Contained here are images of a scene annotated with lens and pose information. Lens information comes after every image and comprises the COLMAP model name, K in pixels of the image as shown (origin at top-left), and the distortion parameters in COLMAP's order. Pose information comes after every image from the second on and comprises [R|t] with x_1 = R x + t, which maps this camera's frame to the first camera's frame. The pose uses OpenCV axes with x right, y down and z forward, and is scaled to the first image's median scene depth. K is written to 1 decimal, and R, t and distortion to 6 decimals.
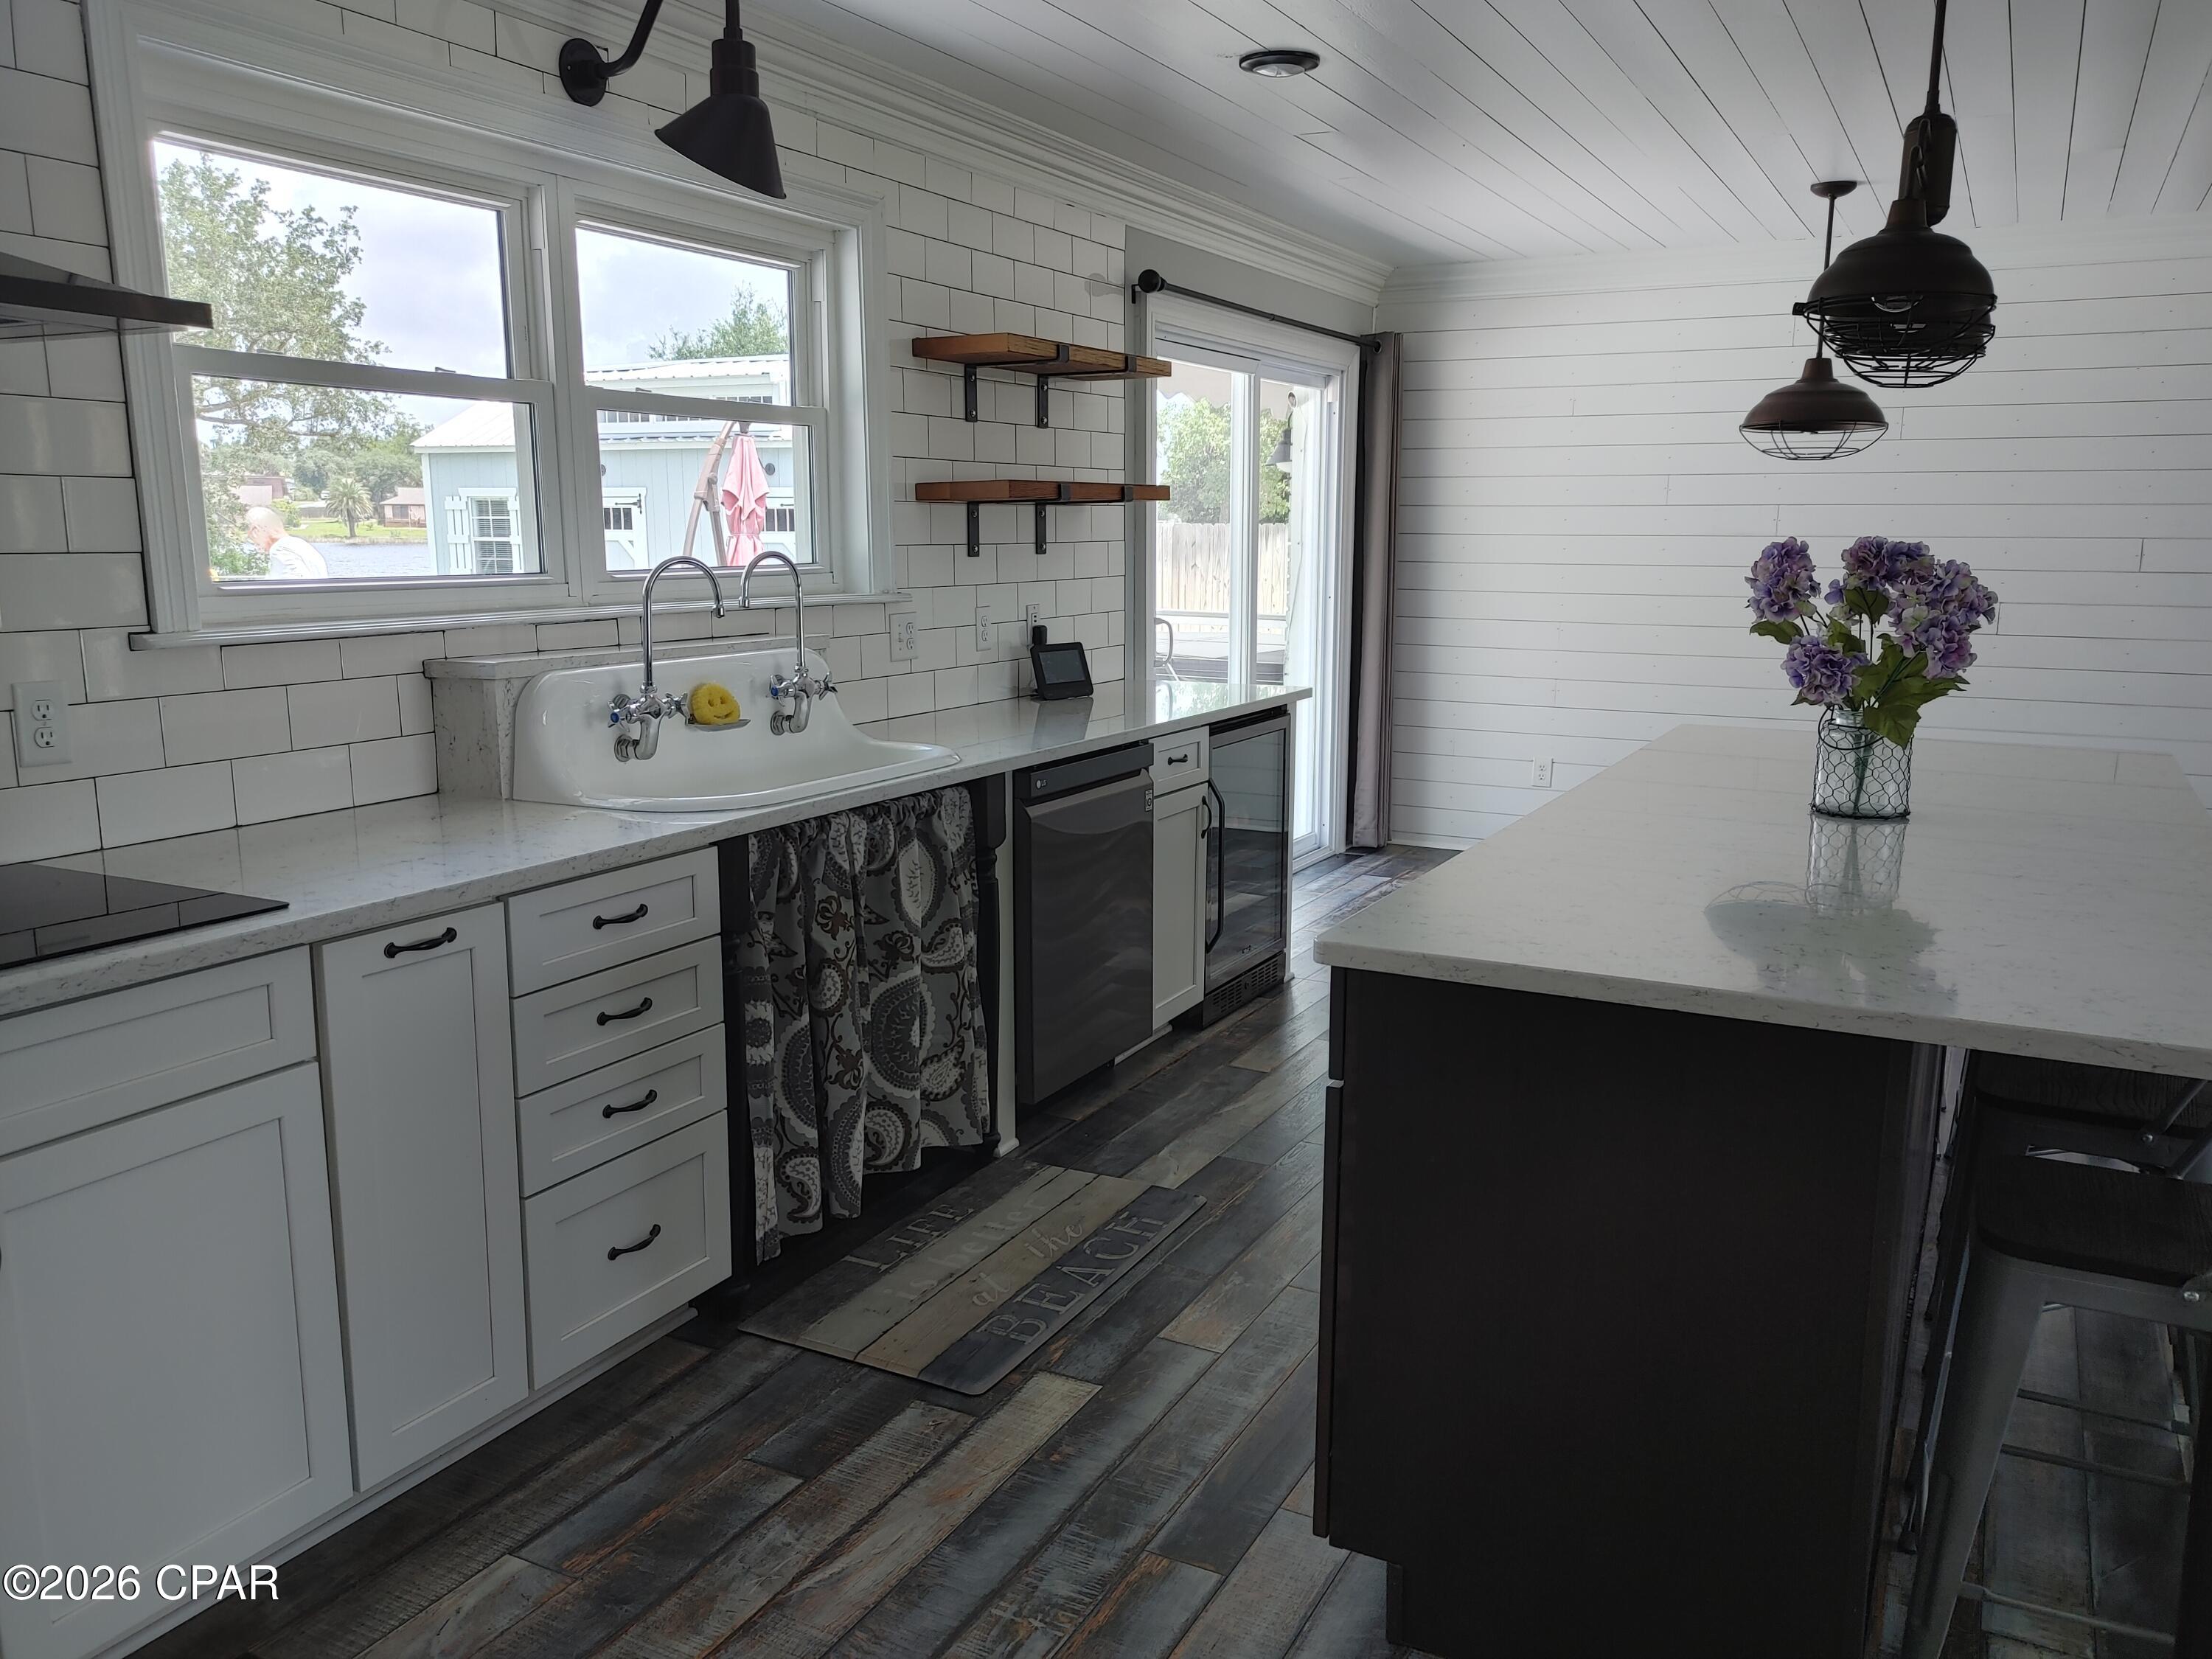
lens RADIAL K [[1702.4, 0, 1098.6], [0, 1702.4, 838.1], [0, 0, 1]] dist [0.046016, -0.032178]
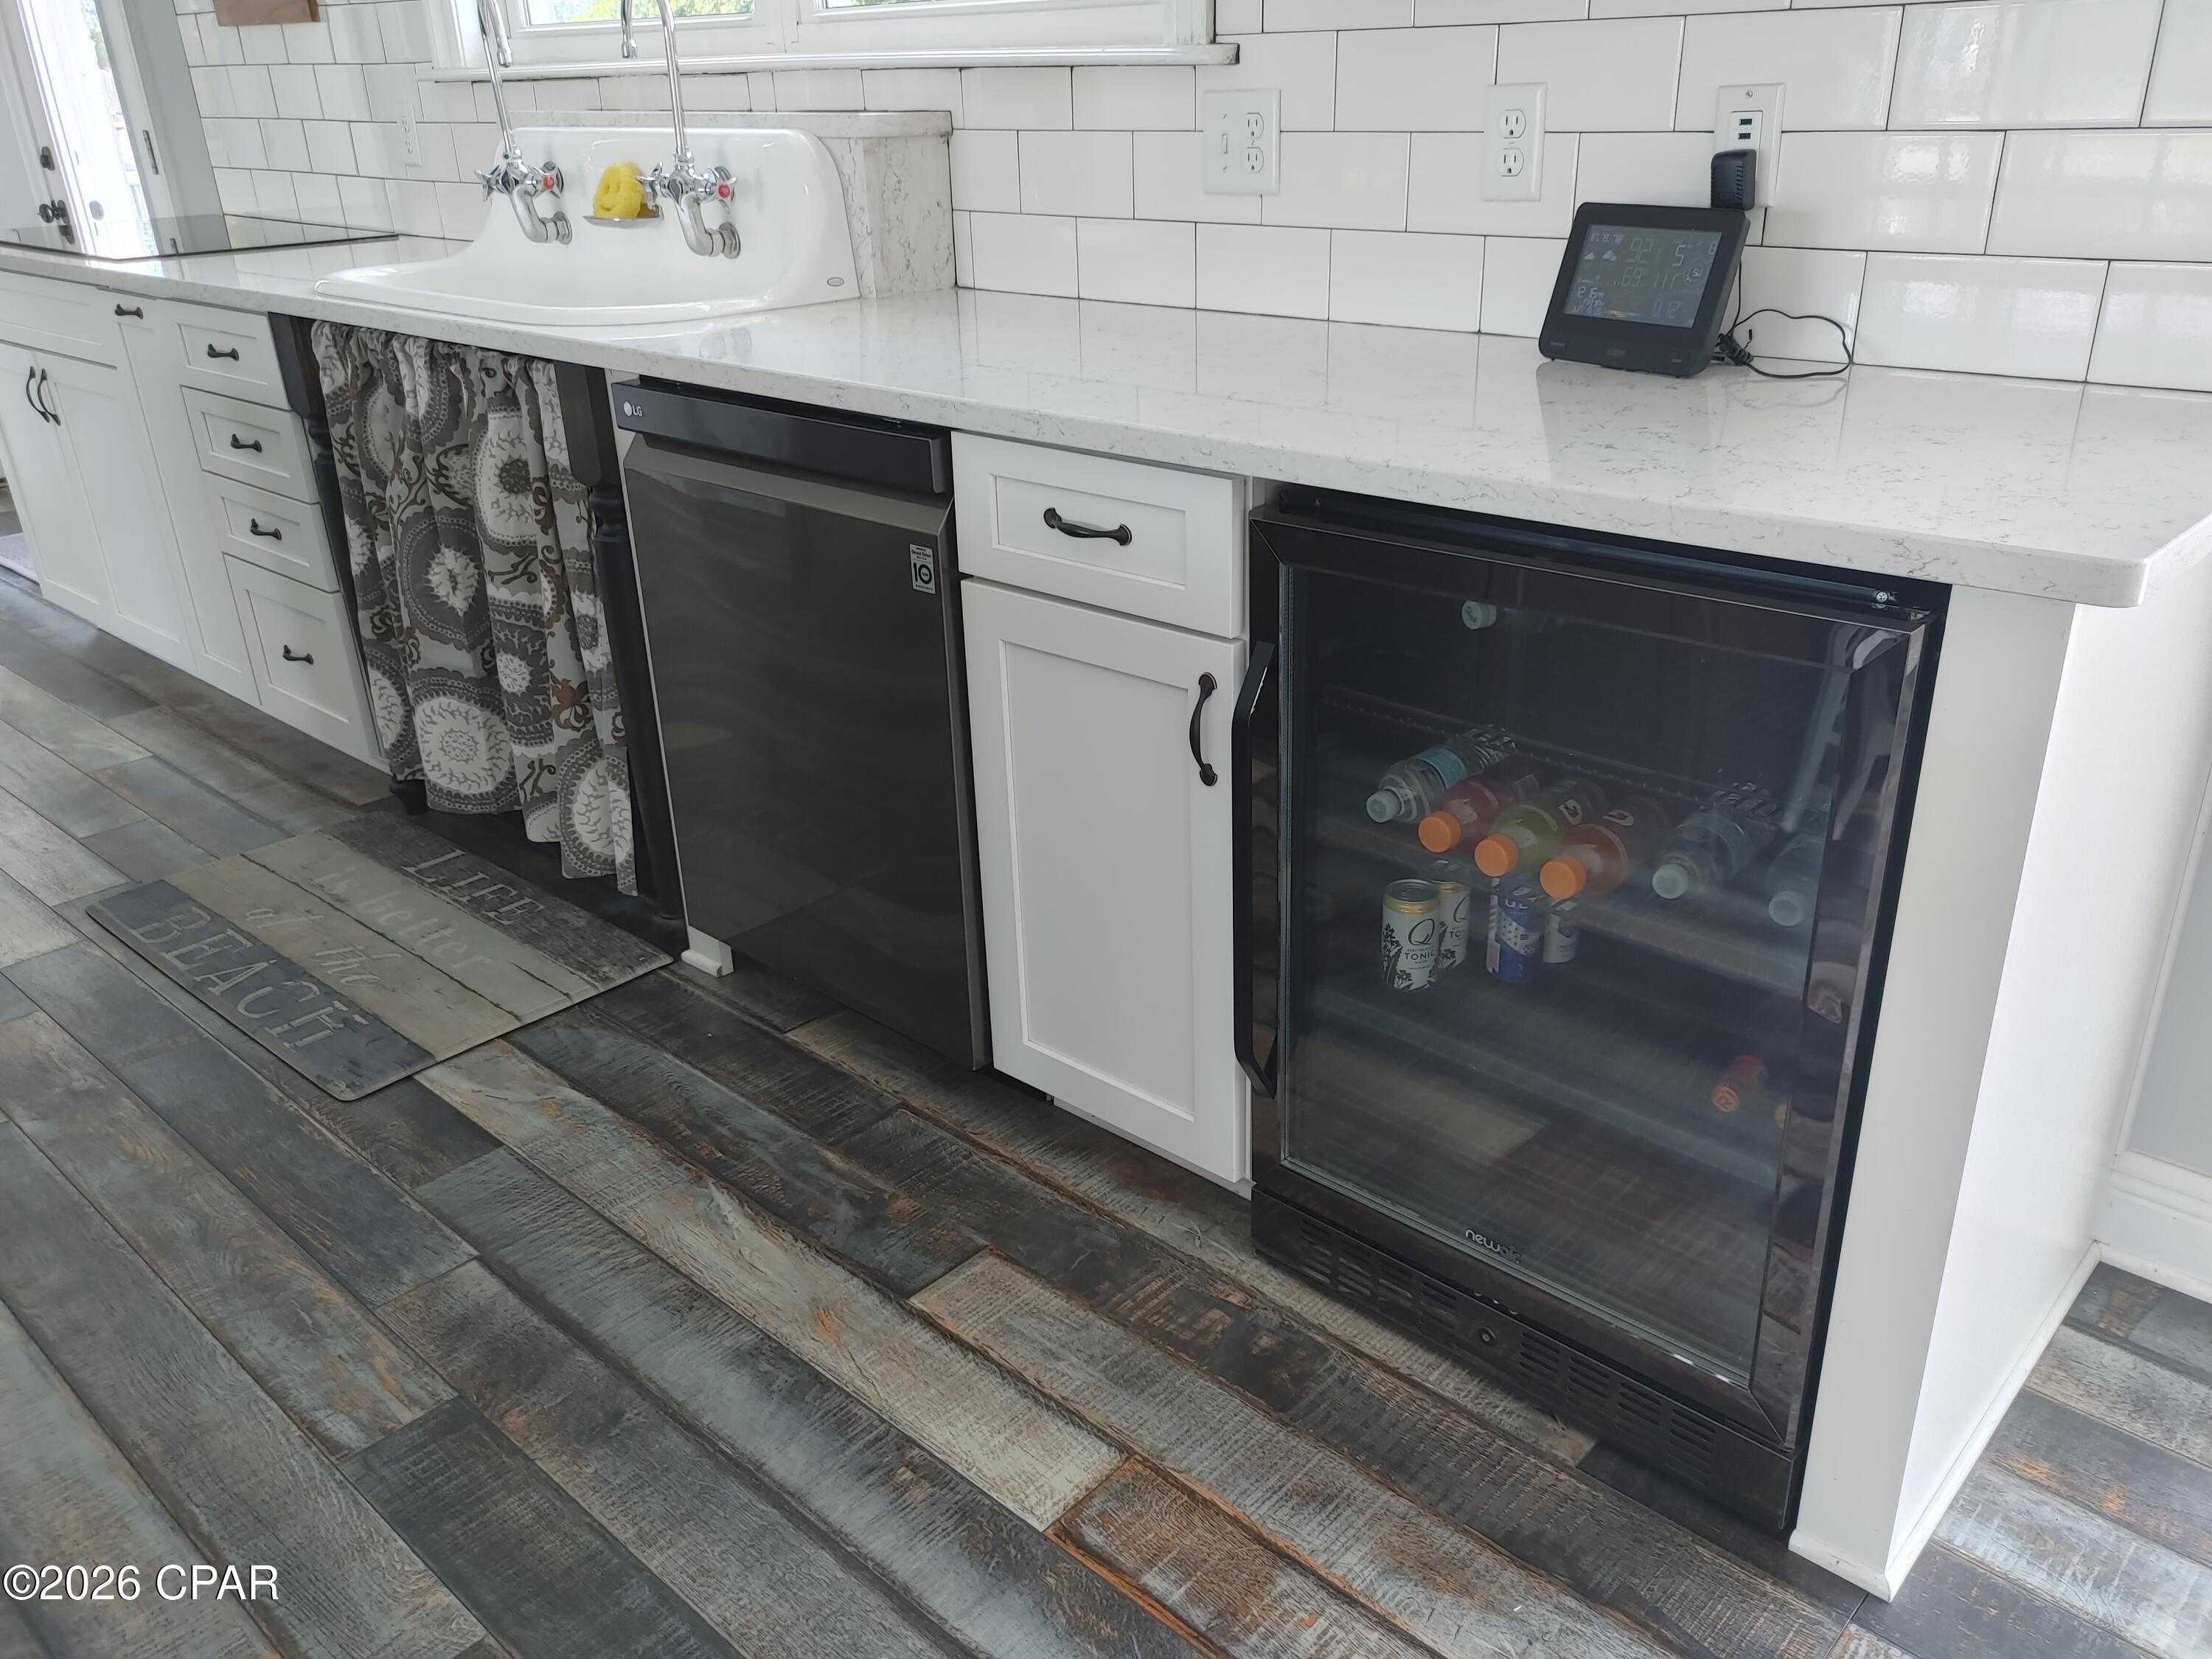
lens RADIAL K [[1702.4, 0, 1124.1], [0, 1702.4, 865.0], [0, 0, 1]] dist [0.046016, -0.032178]
pose [[-0.247502, 0.423871, -0.871250, 0.529751], [-0.145167, 0.872853, 0.465890, -0.208613], [0.957951, 0.241786, -0.154501, 1.416622]]
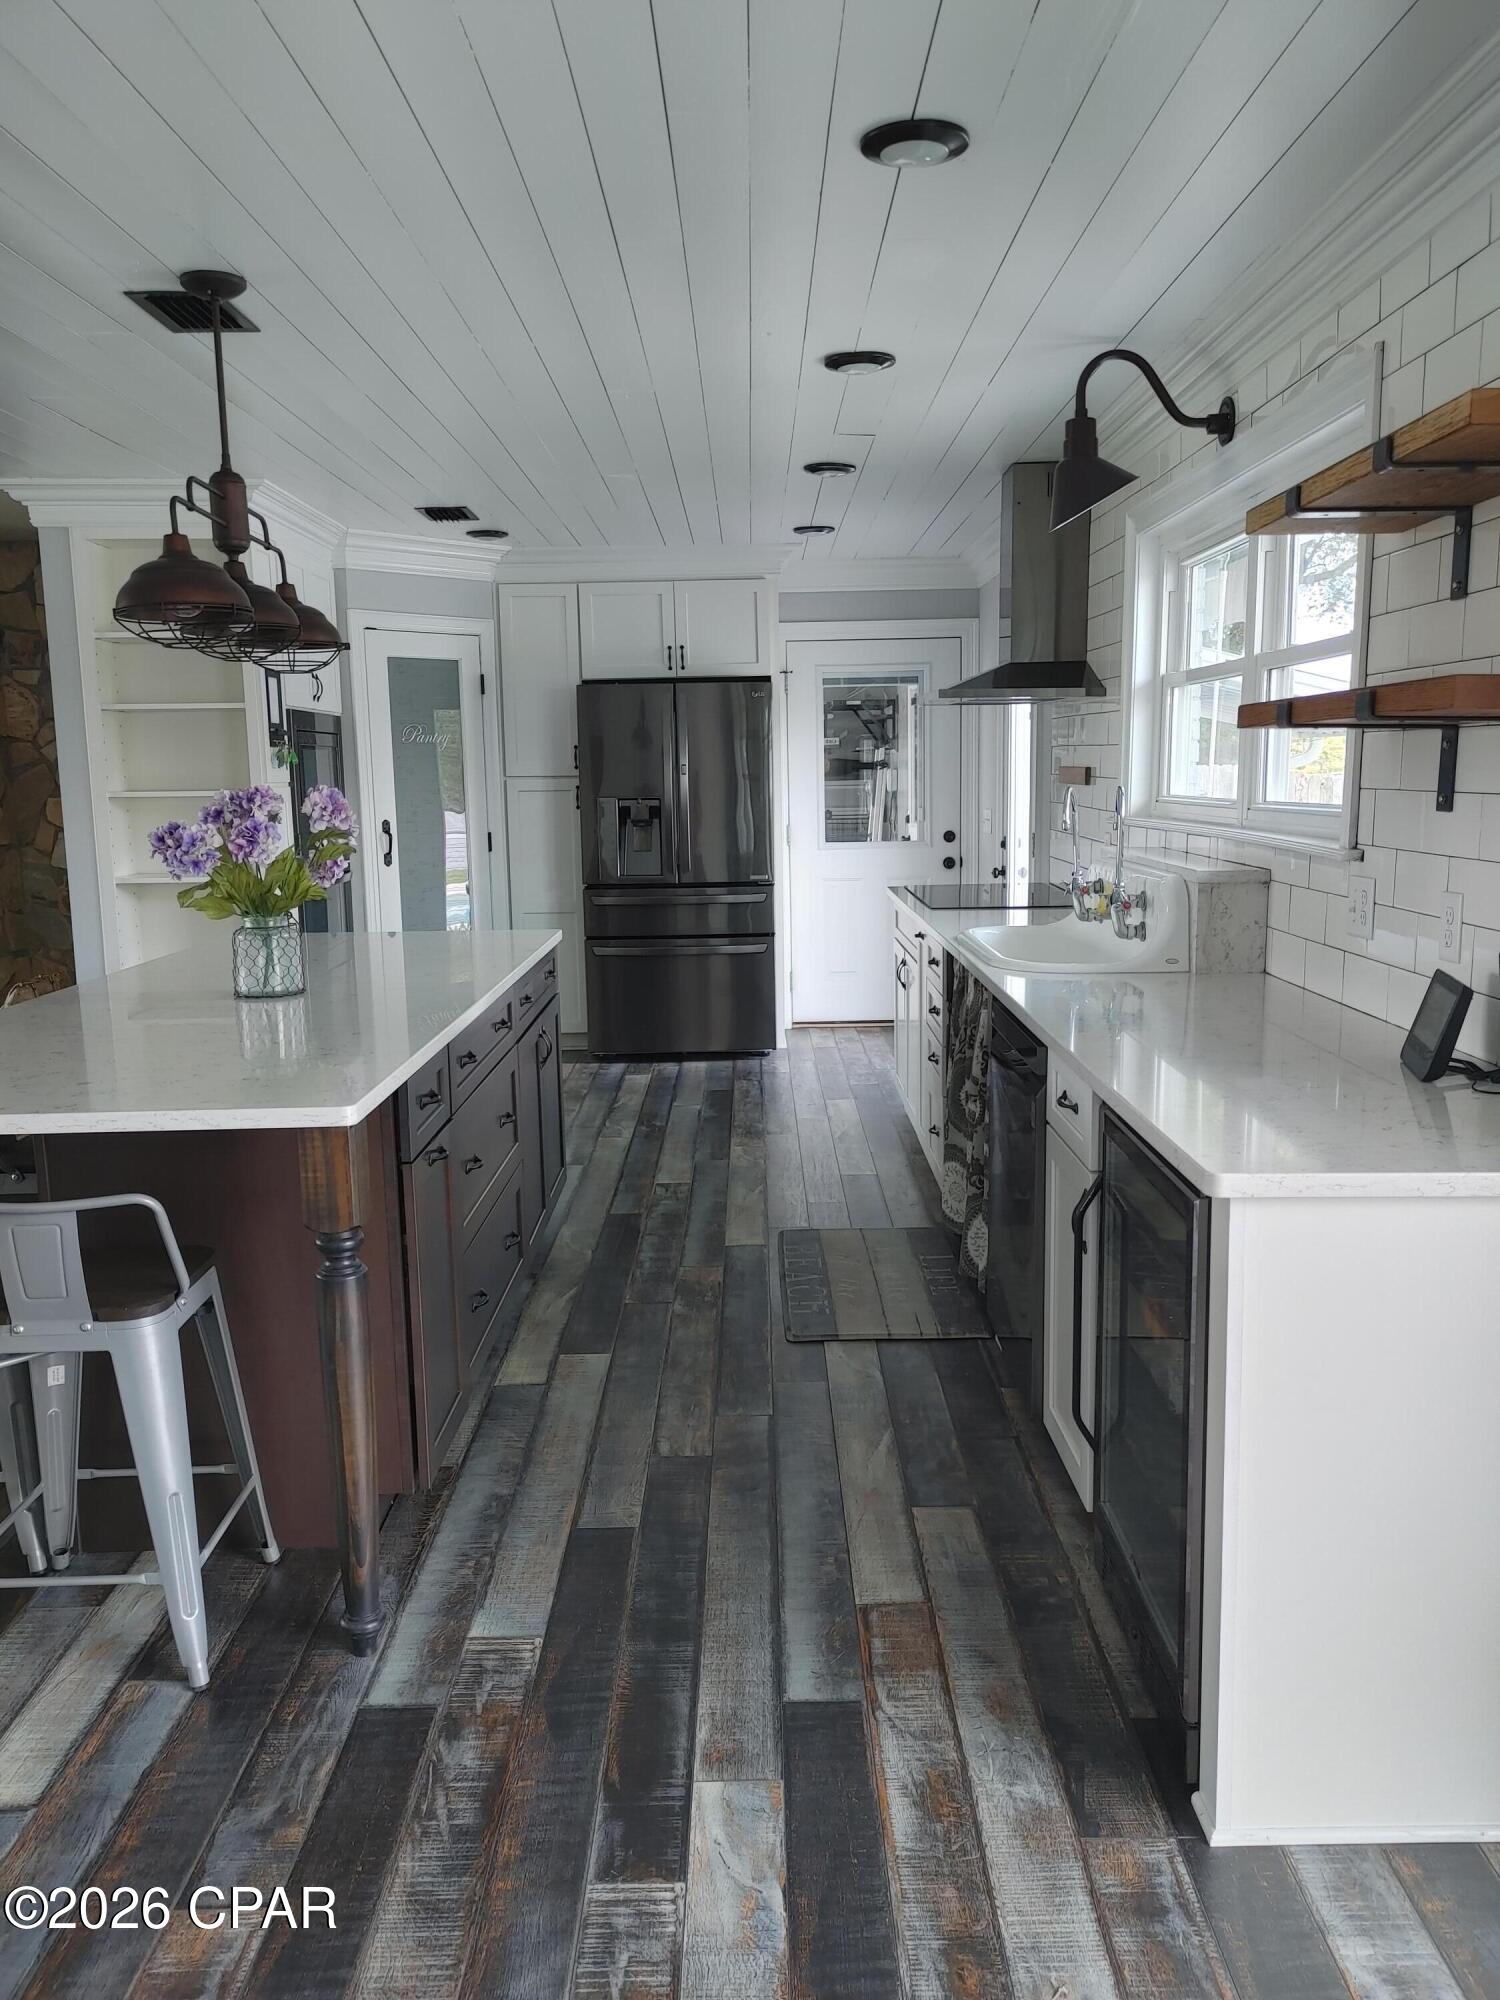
lens RADIAL K [[1539.3, 0, 759.7], [0, 1539.3, 1011.5], [0, 0, 1]] dist [0.046016, -0.032178]
pose [[-0.879604, 0.098940, -0.465304, 0.585466], [-0.059994, 0.947250, 0.314830, -0.358830], [0.471909, 0.304841, -0.827269, 1.898044]]
